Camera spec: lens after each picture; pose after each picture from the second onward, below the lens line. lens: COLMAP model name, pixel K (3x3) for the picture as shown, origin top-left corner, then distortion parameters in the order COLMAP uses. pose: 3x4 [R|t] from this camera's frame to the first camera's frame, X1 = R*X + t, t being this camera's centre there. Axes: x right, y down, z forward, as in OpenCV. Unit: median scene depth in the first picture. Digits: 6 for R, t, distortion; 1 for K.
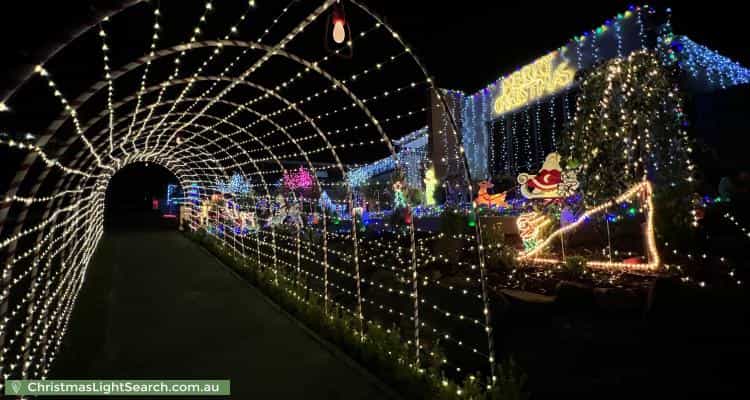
lens RADIAL K [[305.1, 0, 375.0], [0, 305.1, 200.0], [0, 0, 1]] dist [0.001048, 0.000196]
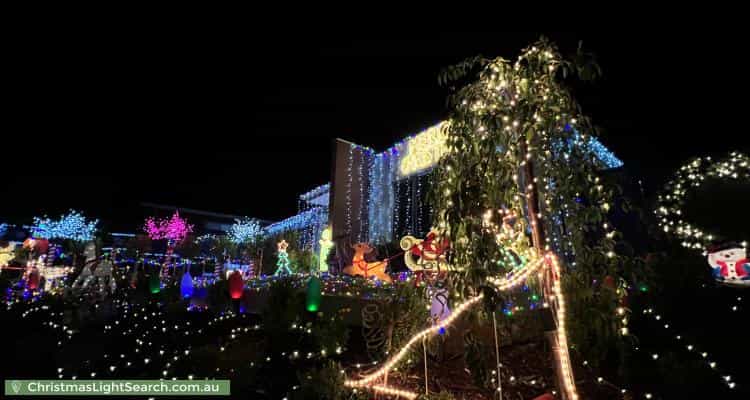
lens RADIAL K [[305.1, 0, 375.0], [0, 305.1, 200.0], [0, 0, 1]] dist [0.001048, 0.000196]
pose [[0.973296, 0.103415, 0.204942, 0.143432], [-0.058547, 0.975081, -0.213985, -0.005017], [-0.221964, 0.196272, 0.955097, 0.165040]]
